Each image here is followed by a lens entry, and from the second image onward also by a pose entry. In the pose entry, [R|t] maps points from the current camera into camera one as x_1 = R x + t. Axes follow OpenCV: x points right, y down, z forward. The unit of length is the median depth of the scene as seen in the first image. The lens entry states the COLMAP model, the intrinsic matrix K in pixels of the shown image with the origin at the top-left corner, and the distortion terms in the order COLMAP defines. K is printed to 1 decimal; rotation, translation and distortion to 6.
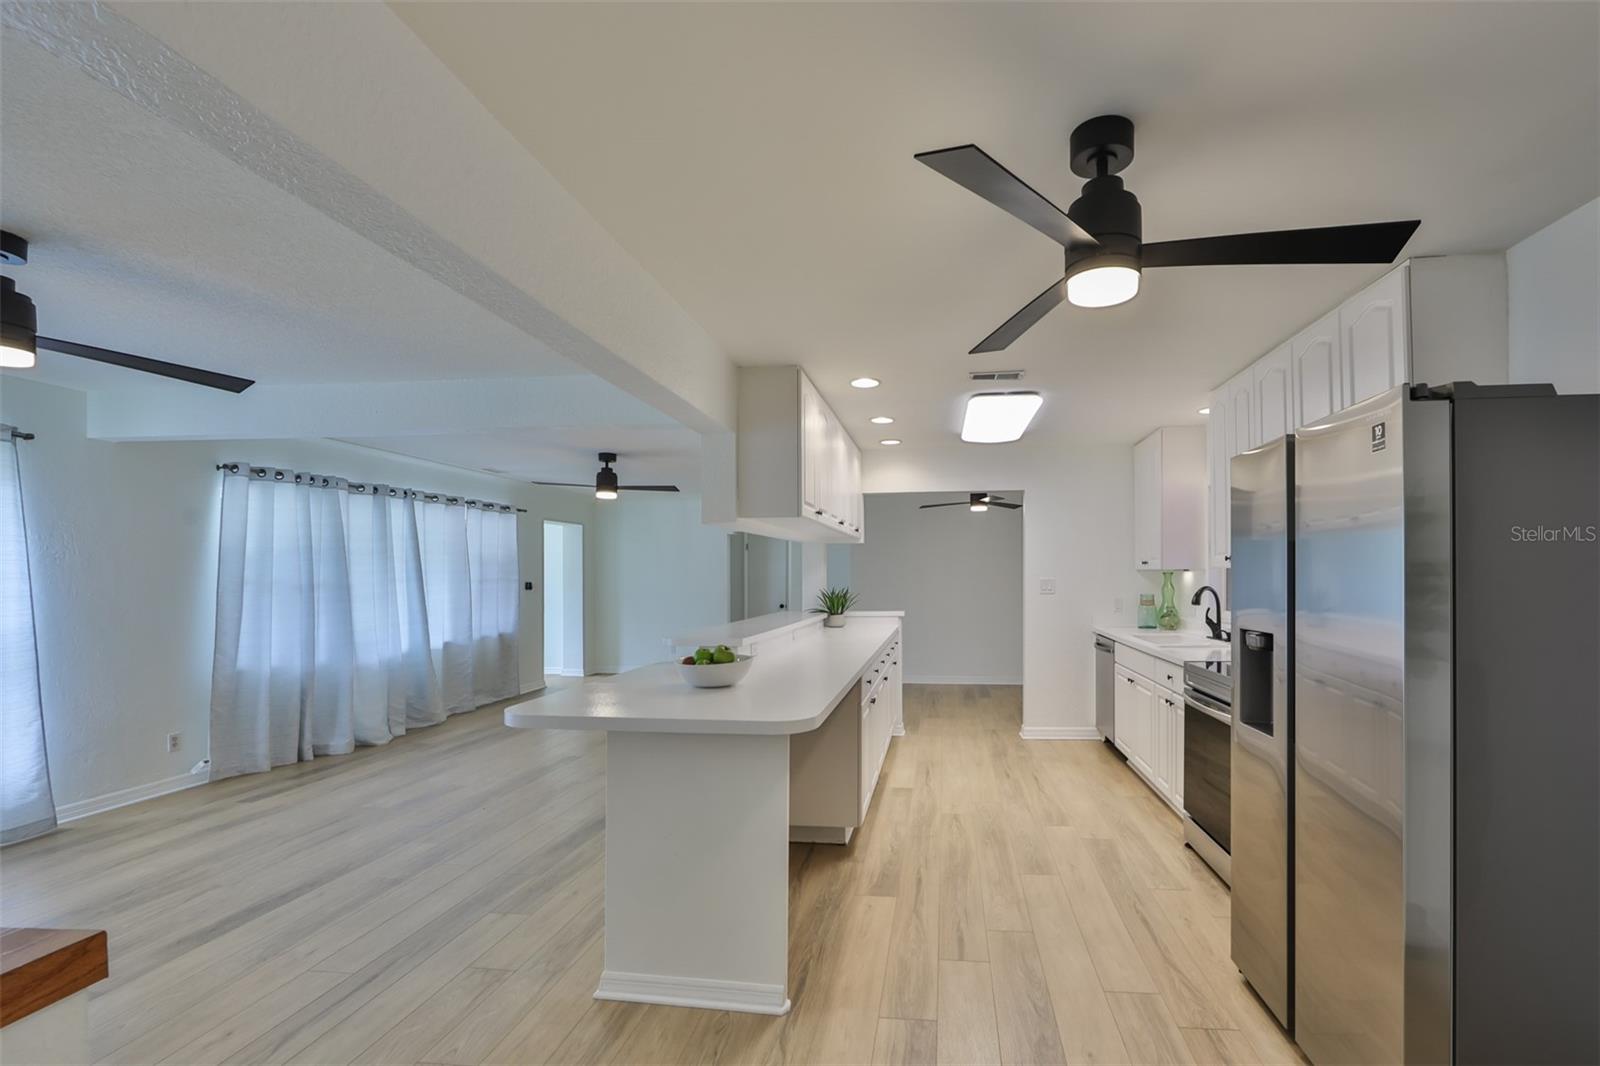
lens RADIAL K [[719.6, 0, 899.9], [0, 719.6, 582.6], [0, 0, 1]] dist [-0.010510, 0.000051]
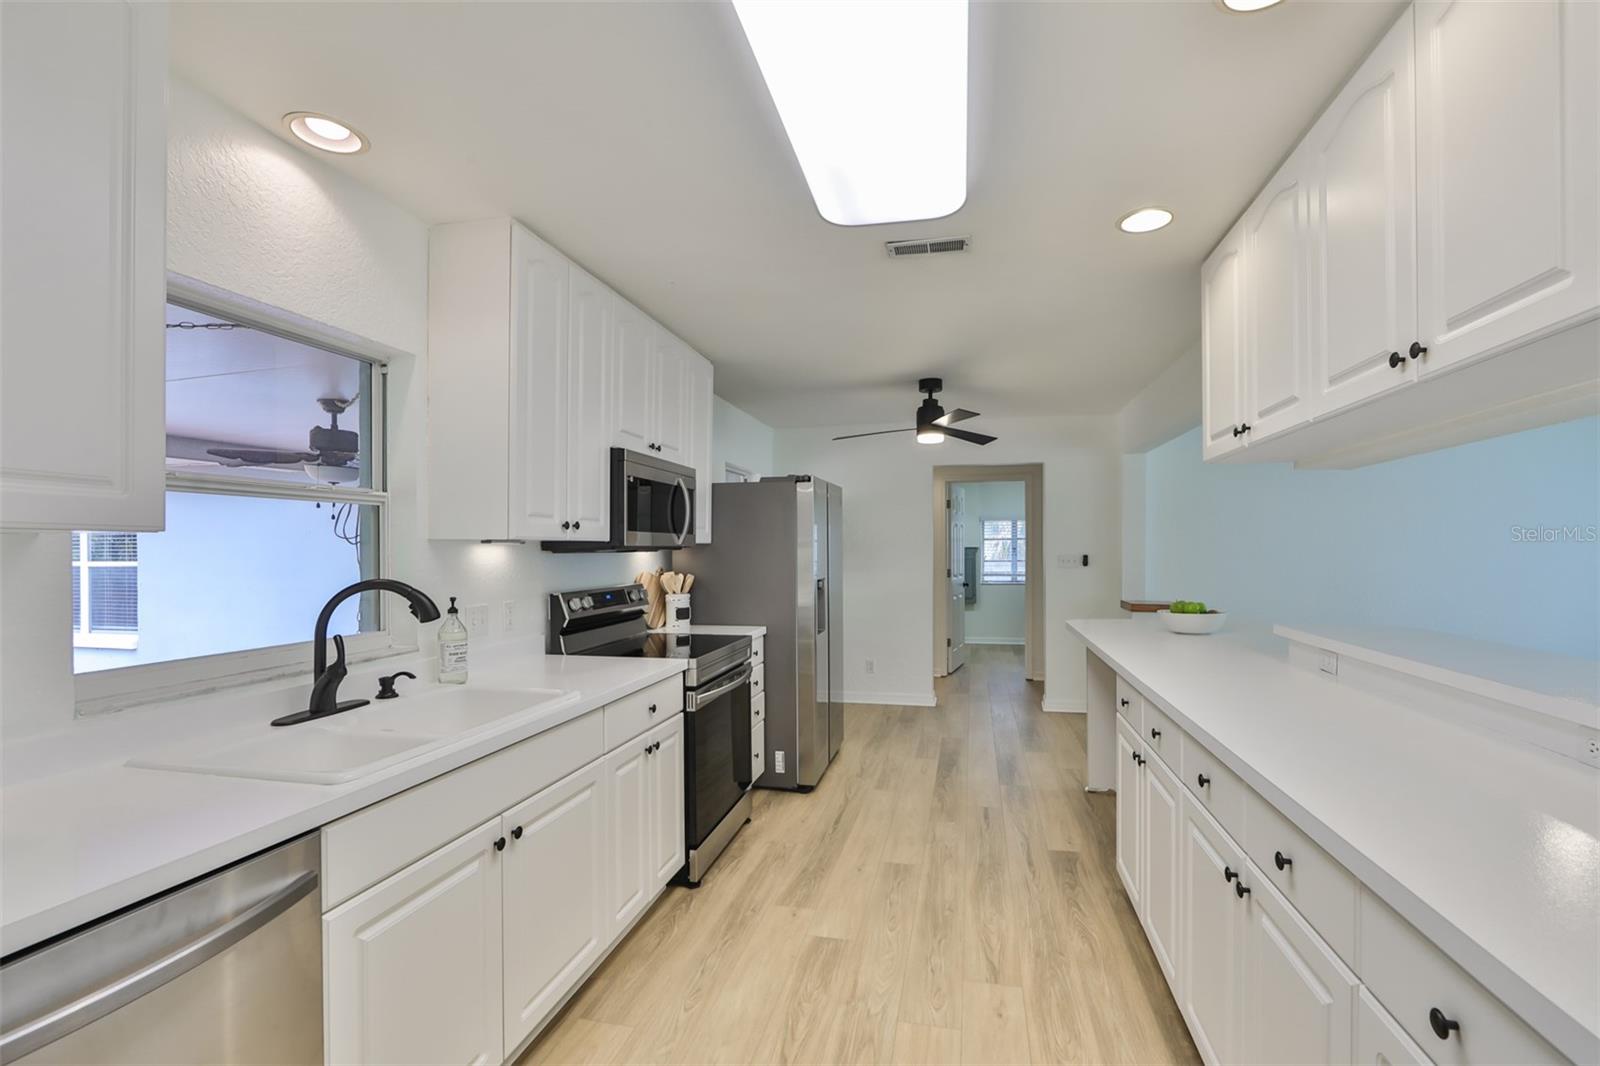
lens RADIAL K [[686.9, 0, 809.9], [0, 686.9, 547.6], [0, 0, 1]] dist [-0.011638, 0.000057]
pose [[-0.985813, 0.011996, 0.167421, 0.092823], [0.013657, 0.999868, 0.008776, -0.012400], [-0.167294, 0.010938, -0.985846, 1.133832]]
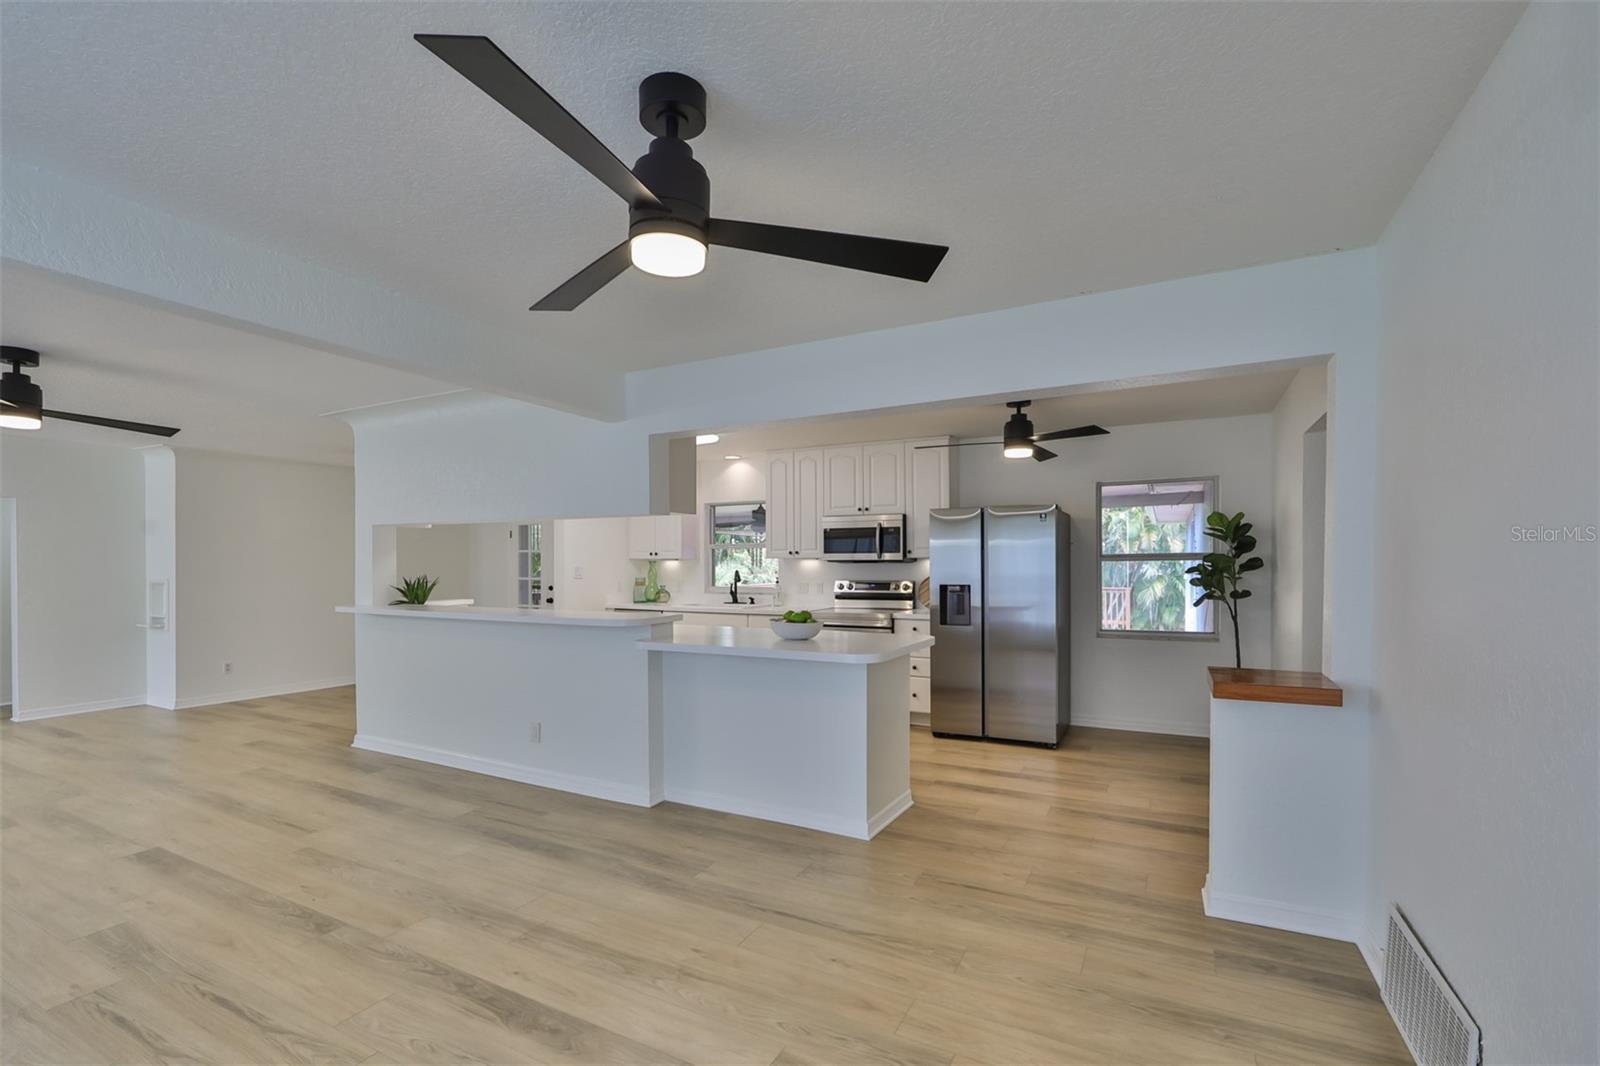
lens RADIAL K [[689.5, 0, 813.5], [0, 689.5, 564.7], [0, 0, 1]] dist [-0.012675, 0.000465]
pose [[0.381449, 0.000343, 0.924390, -0.753429], [0.011465, 0.999921, -0.005102, 0.002984], [-0.924319, 0.012544, 0.381416, 0.228816]]
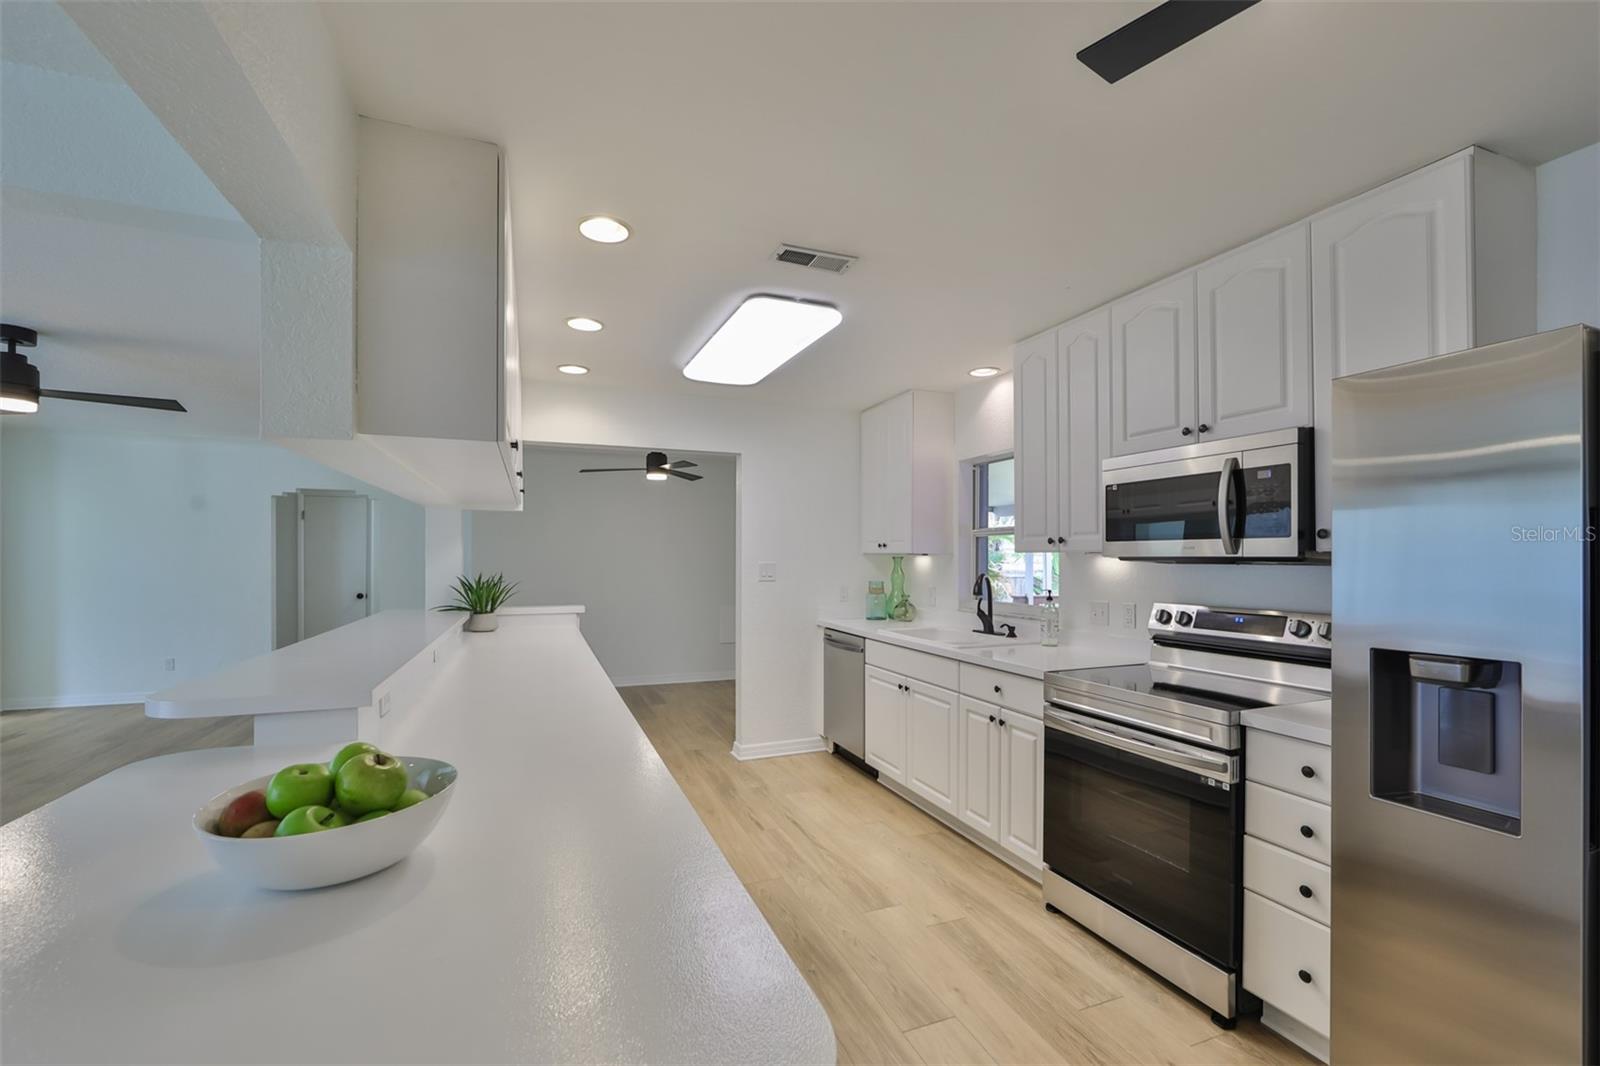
lens RADIAL K [[680.3, 0, 821.9], [0, 680.3, 563.5], [0, 0, 1]] dist [-0.014010, 0.000083]
pose [[0.892623, 0.005774, 0.450768, -0.098923], [-0.004756, 0.999983, -0.003392, -0.002476], [-0.450780, 0.000884, 0.892635, 0.298591]]
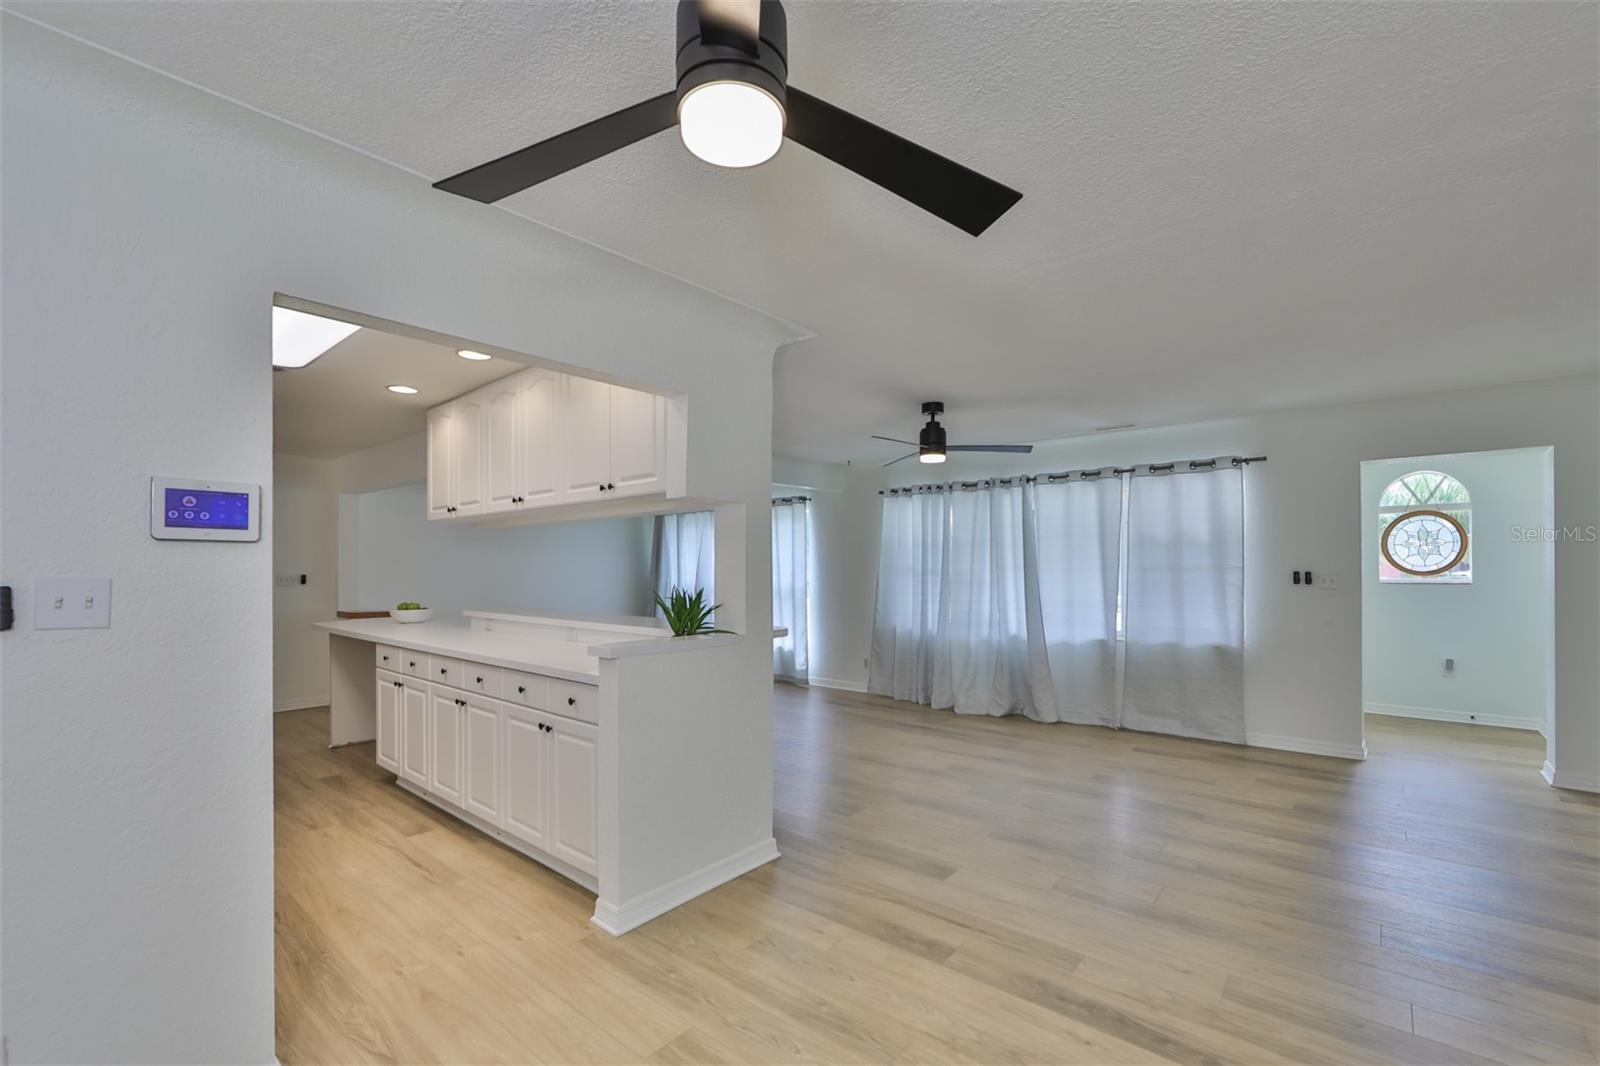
lens RADIAL K [[680.3, 0, 821.9], [0, 680.3, 563.5], [0, 0, 1]] dist [-0.014010, 0.000083]
pose [[-0.582970, 0.006973, -0.812463, 0.292158], [-0.000546, 0.999960, 0.008974, -0.018193], [0.812493, 0.005675, -0.582943, 1.492836]]
